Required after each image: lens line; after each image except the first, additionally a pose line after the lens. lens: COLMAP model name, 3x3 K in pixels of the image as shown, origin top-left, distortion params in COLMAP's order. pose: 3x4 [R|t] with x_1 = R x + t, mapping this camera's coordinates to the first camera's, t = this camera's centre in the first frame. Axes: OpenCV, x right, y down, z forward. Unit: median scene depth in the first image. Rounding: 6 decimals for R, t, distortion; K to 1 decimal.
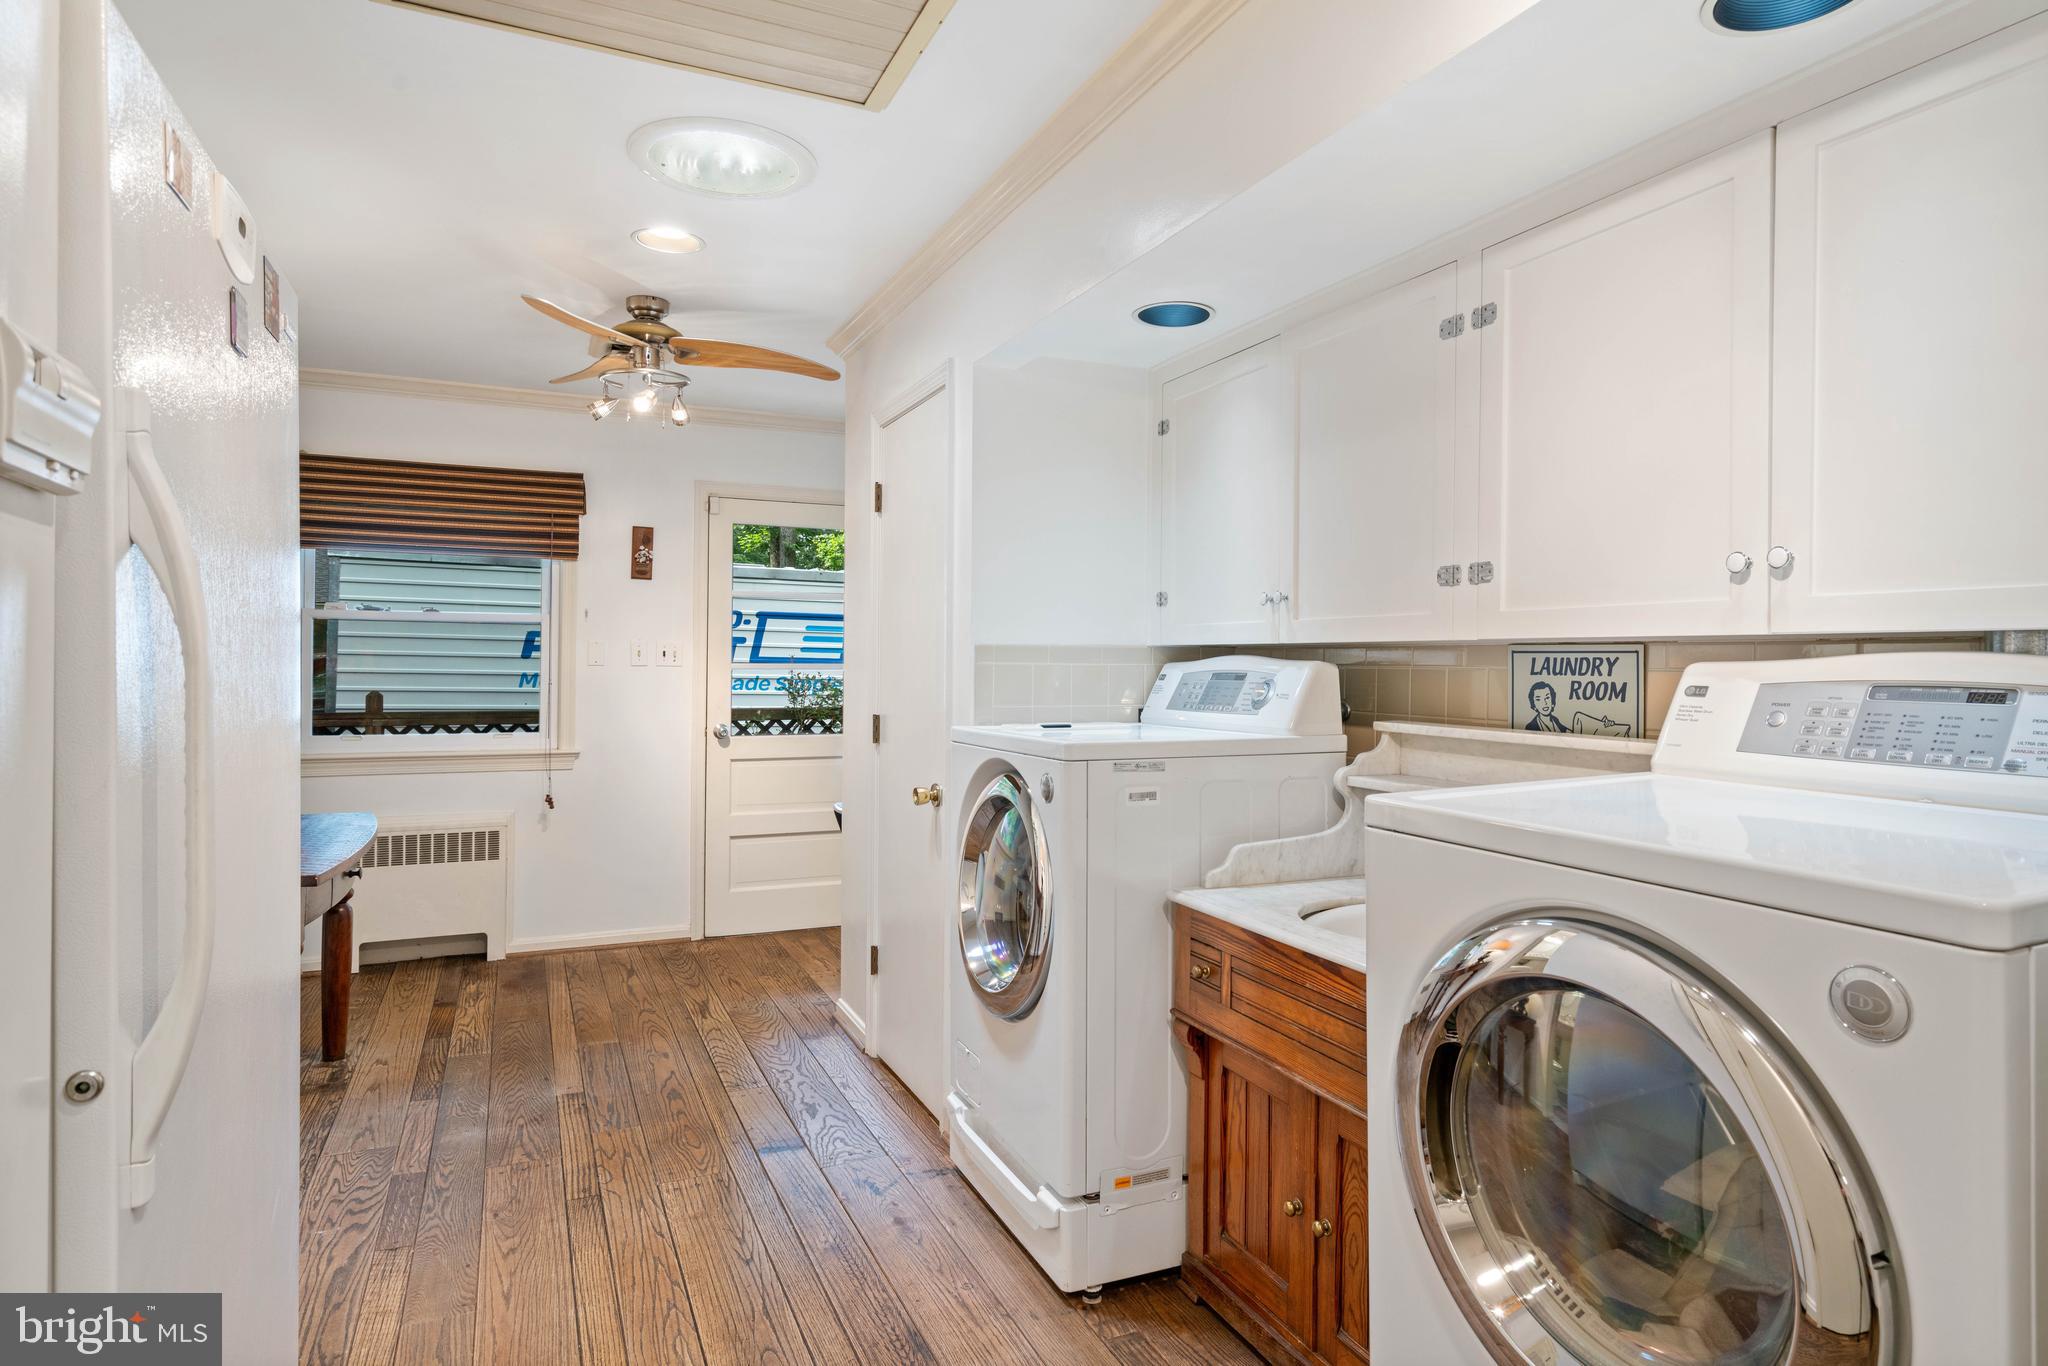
lens RADIAL K [[1133.7, 0, 1021.5], [0, 1133.7, 673.5], [0, 0, 1]] dist [-0.000095, 0.002370]
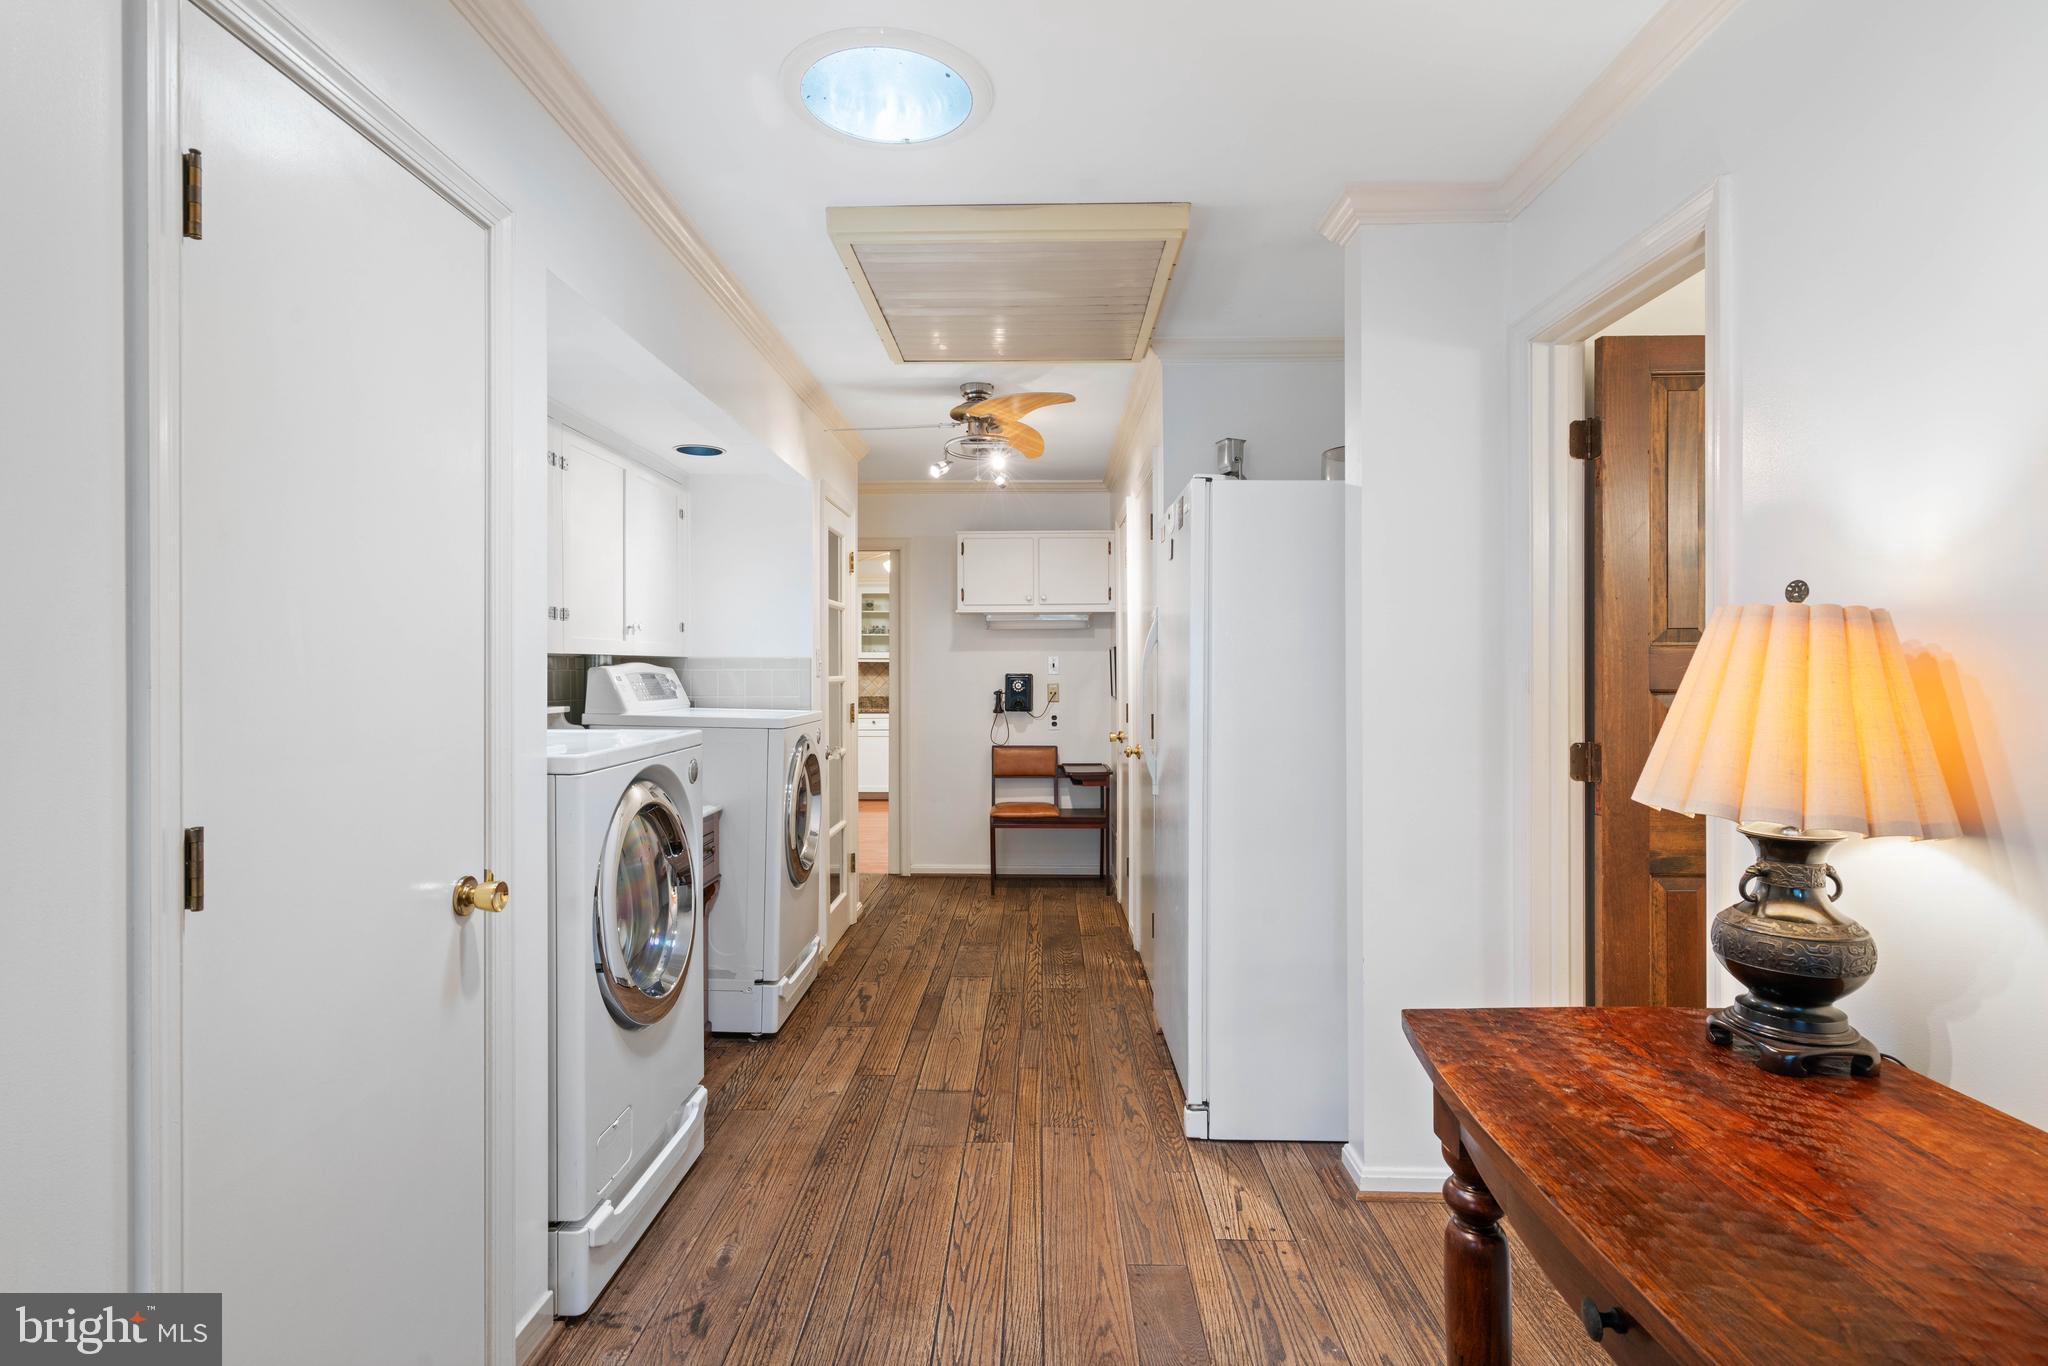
lens RADIAL K [[983.9, 0, 1022.6], [0, 983.9, 671.0], [0, 0, 1]] dist [0.000798, 0.000394]
pose [[-0.905733, -0.008700, 0.423759, -0.756646], [-0.002186, 0.999872, 0.015855, -0.026275], [-0.423843, 0.013434, -0.905636, 1.820170]]
